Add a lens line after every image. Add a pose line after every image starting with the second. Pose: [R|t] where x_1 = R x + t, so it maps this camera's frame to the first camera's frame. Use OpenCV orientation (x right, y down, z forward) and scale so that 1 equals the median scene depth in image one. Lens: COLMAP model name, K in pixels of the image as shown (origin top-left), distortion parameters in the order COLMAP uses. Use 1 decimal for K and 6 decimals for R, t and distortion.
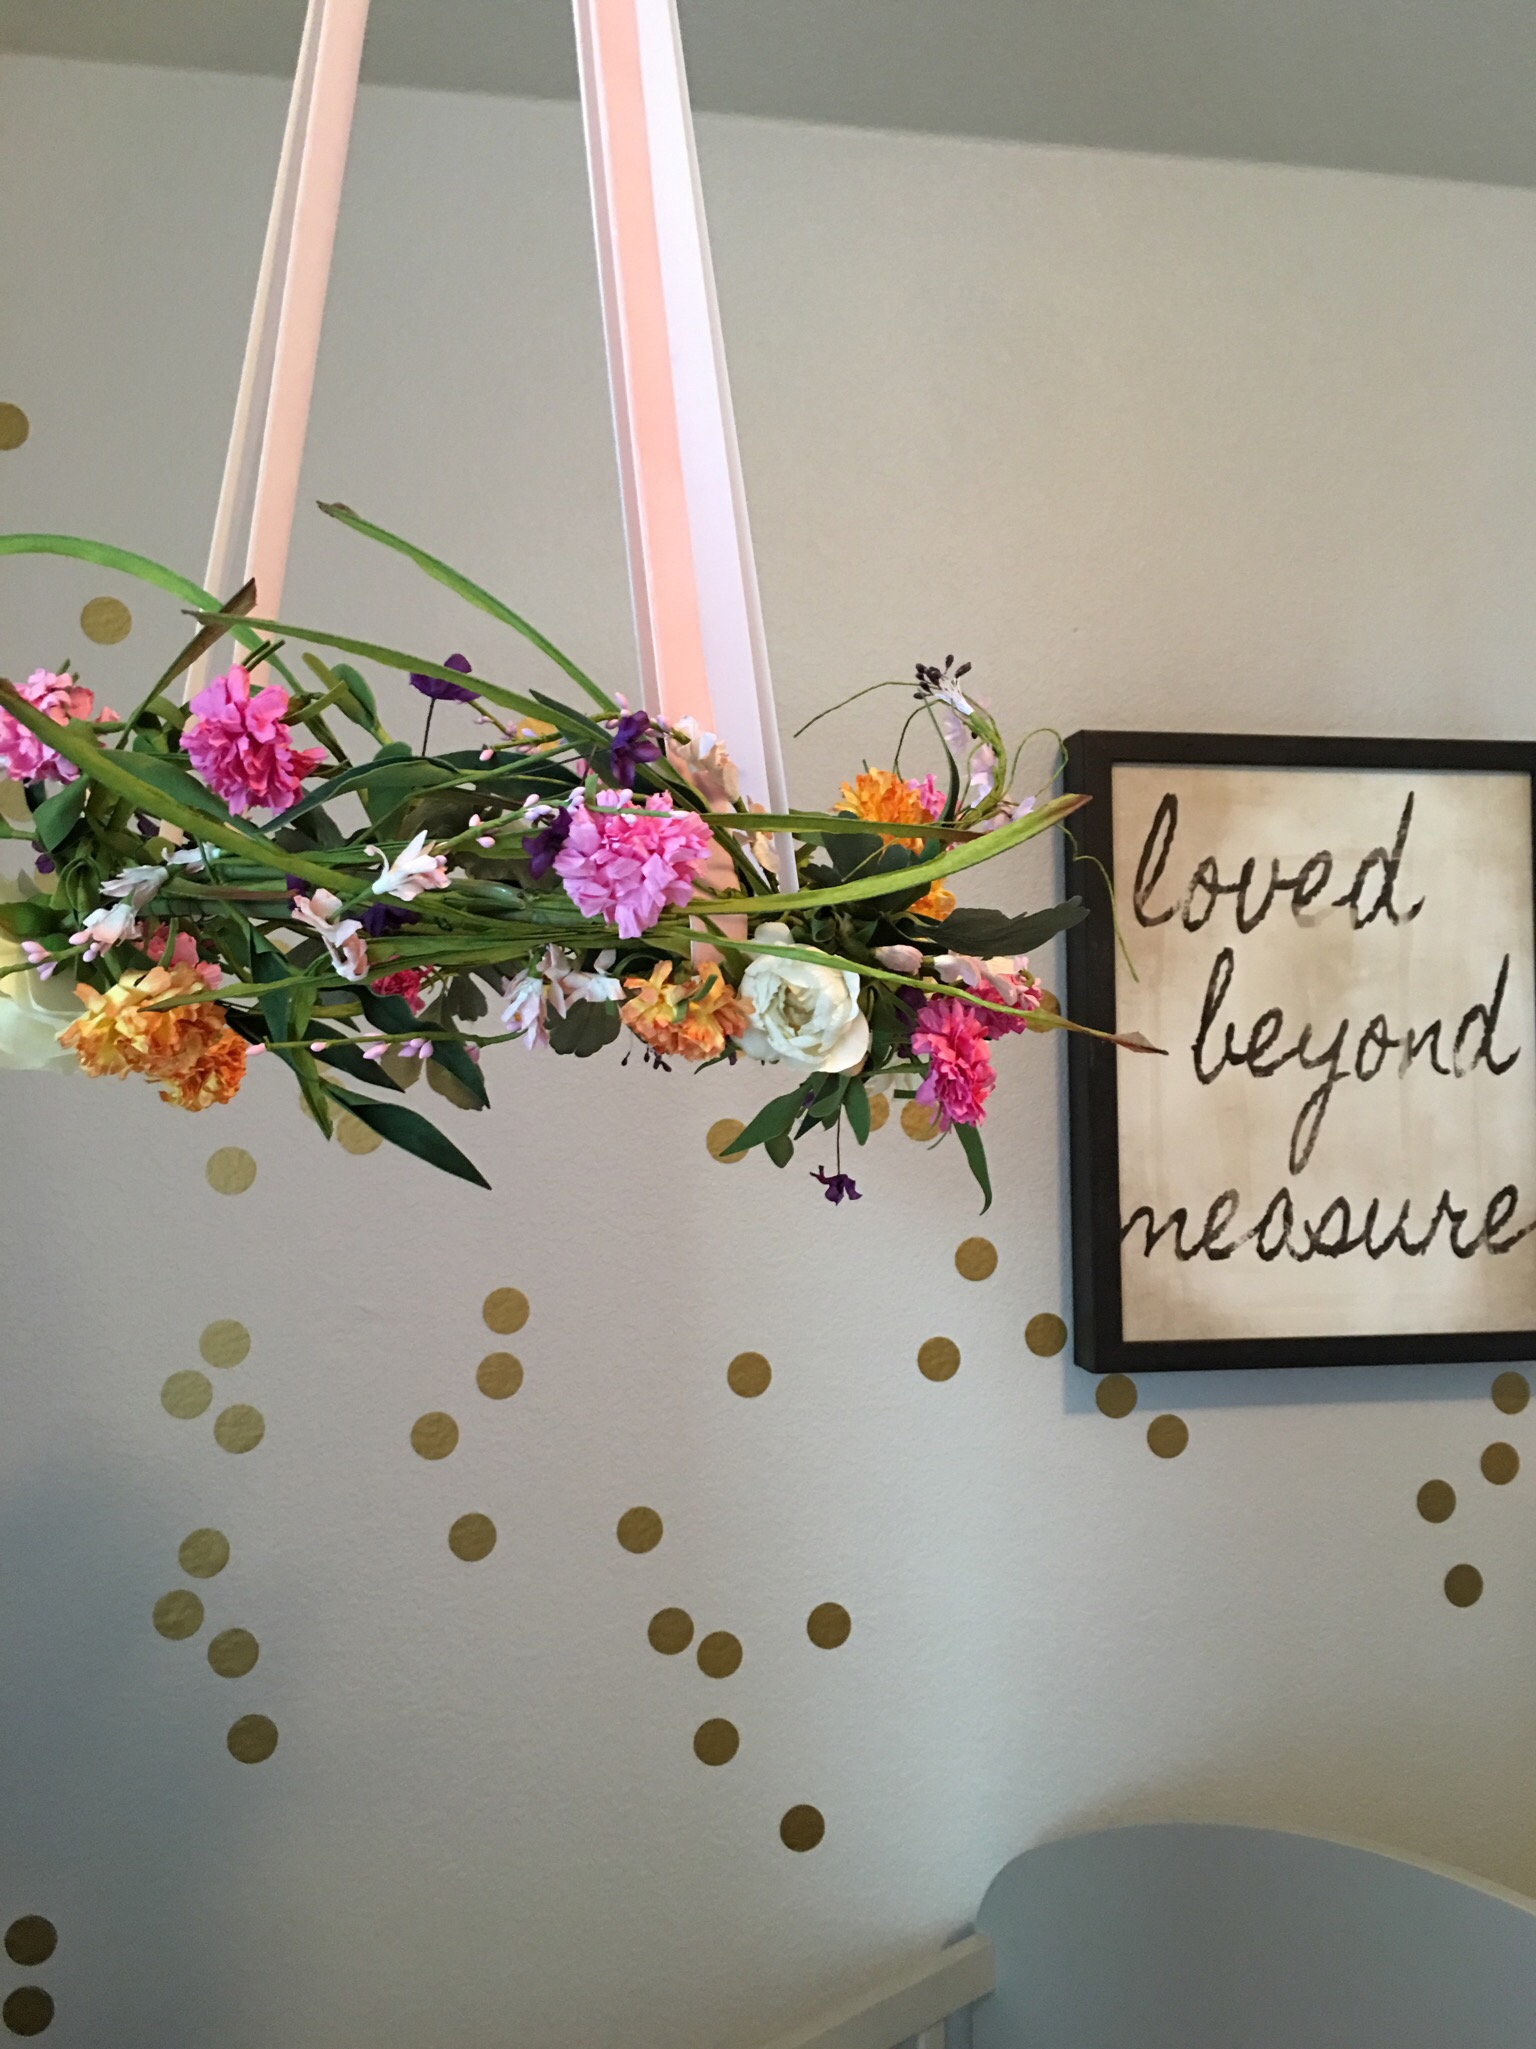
lens RADIAL K [[1732.3, 0, 775.1], [0, 1732.3, 1015.6], [0, 0, 1]] dist [0.086036, -0.118689]
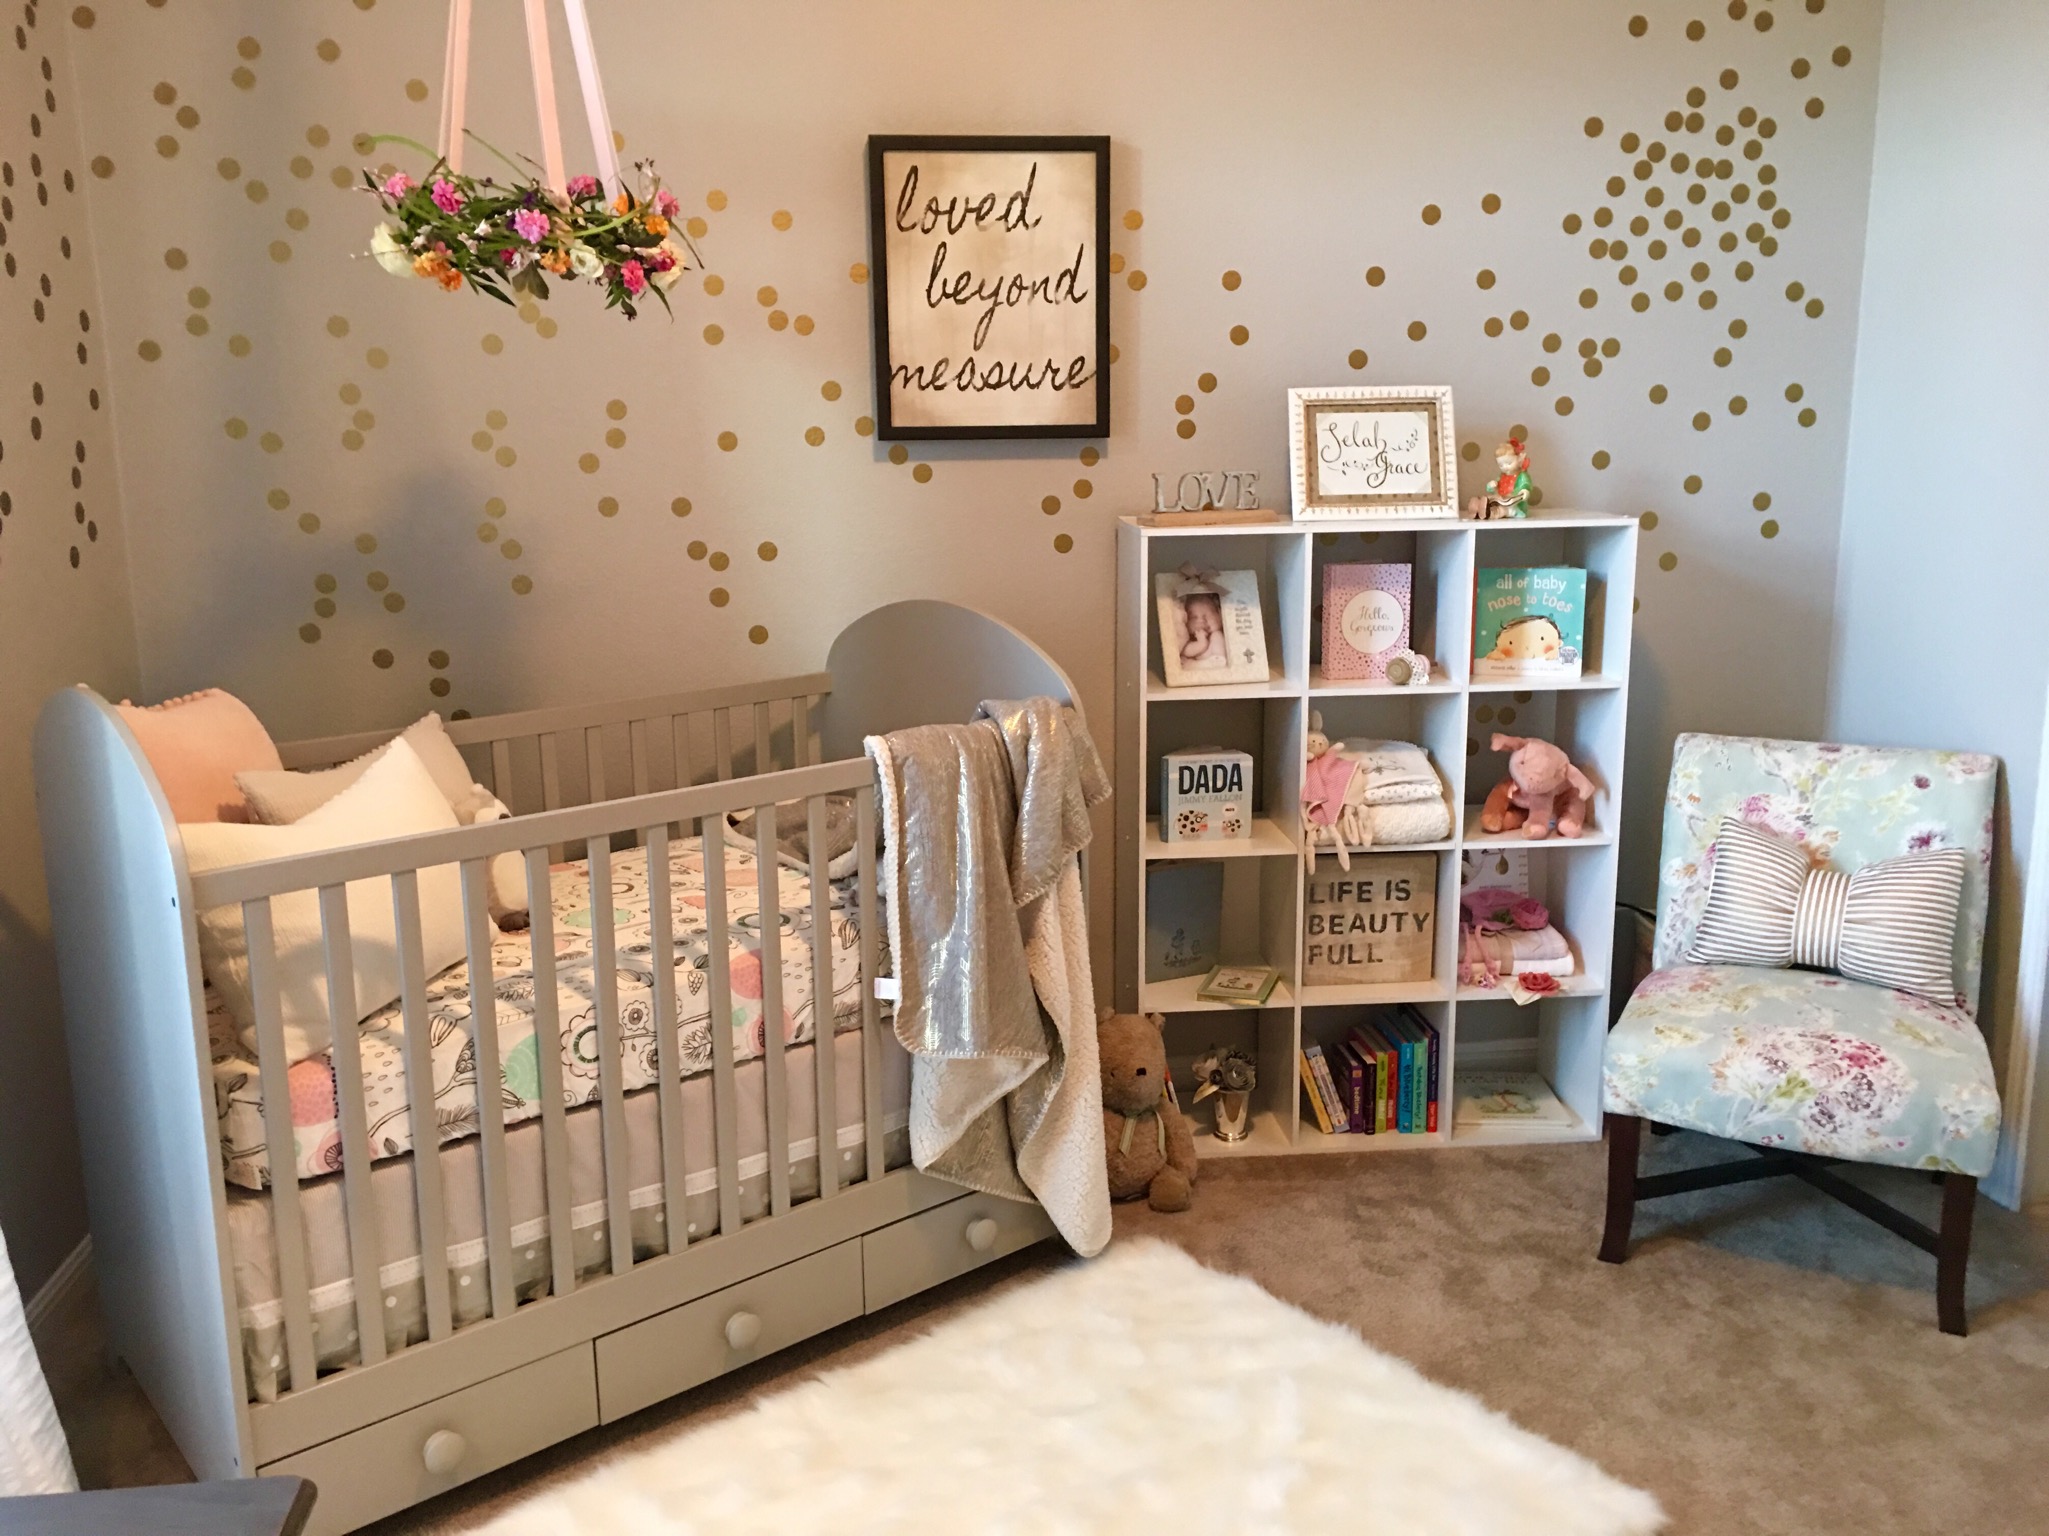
lens RADIAL K [[1722.5, 0, 1012.6], [0, 1722.5, 742.1], [0, 0, 1]] dist [0.092338, -0.117751]
pose [[0.997506, 0.010960, -0.069727, 0.498912], [0.006369, 0.969863, 0.243567, 0.038975], [0.070295, -0.243403, 0.967375, -1.205868]]
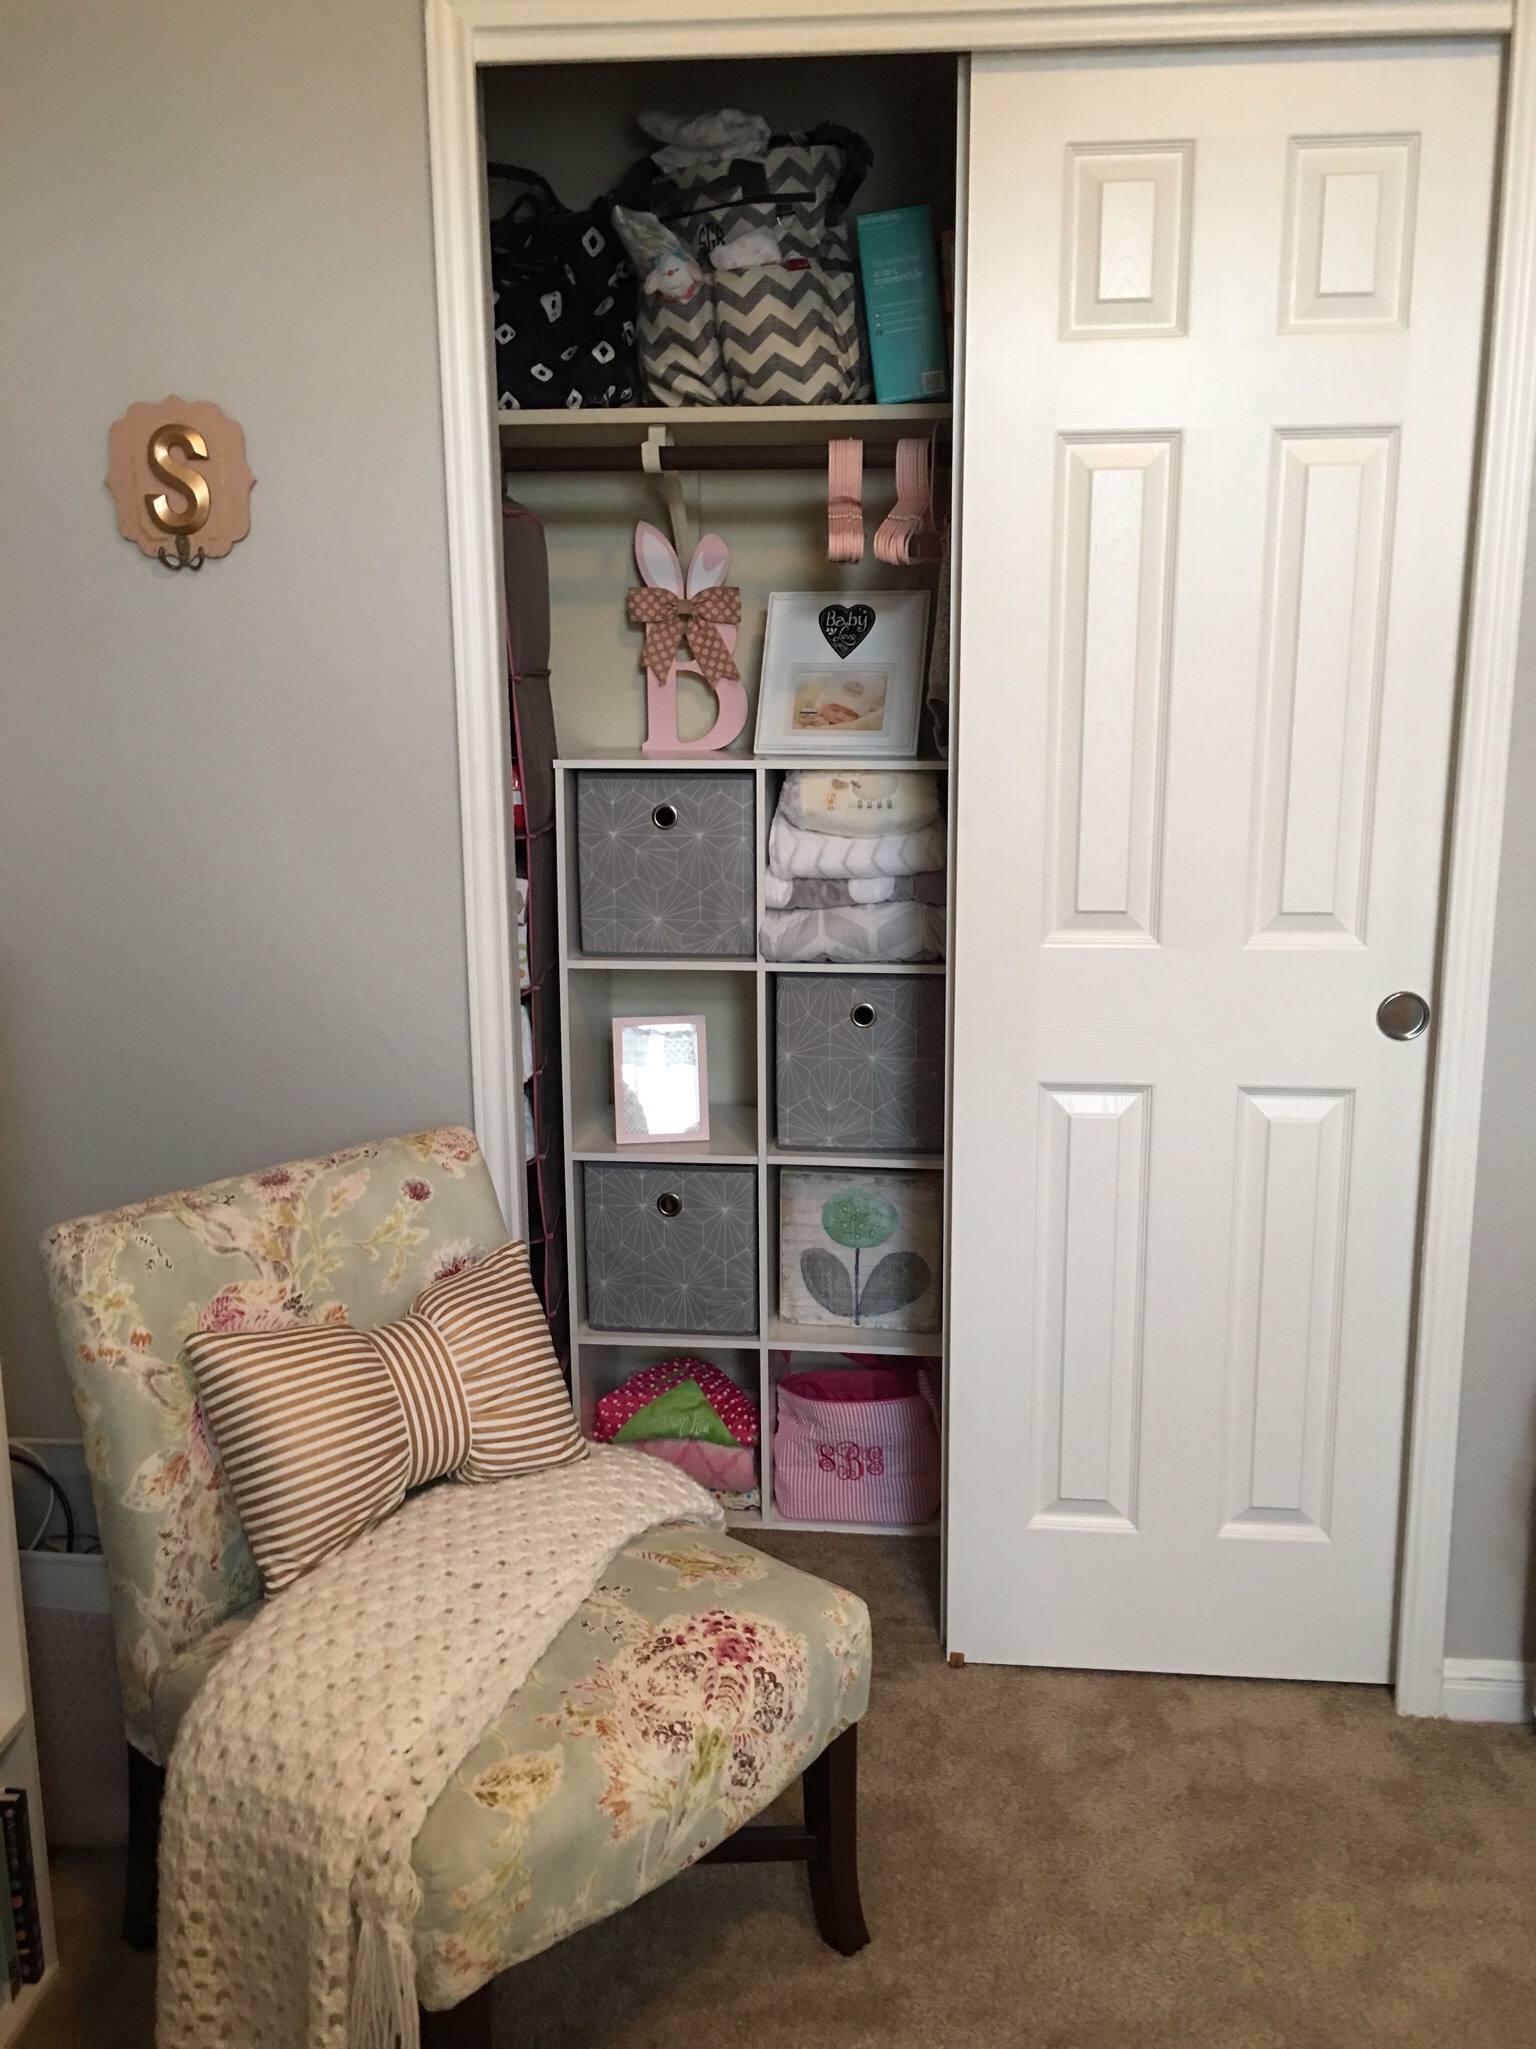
lens RADIAL K [[1722.5, 0, 787.0], [0, 1722.5, 1013.2], [0, 0, 1]] dist [0.092338, -0.117751]
pose [[0.321795, -0.184891, 0.928581, 0.298084], [-0.041584, 0.977042, 0.208951, 0.168414], [-0.945896, -0.105853, 0.306719, 0.187588]]
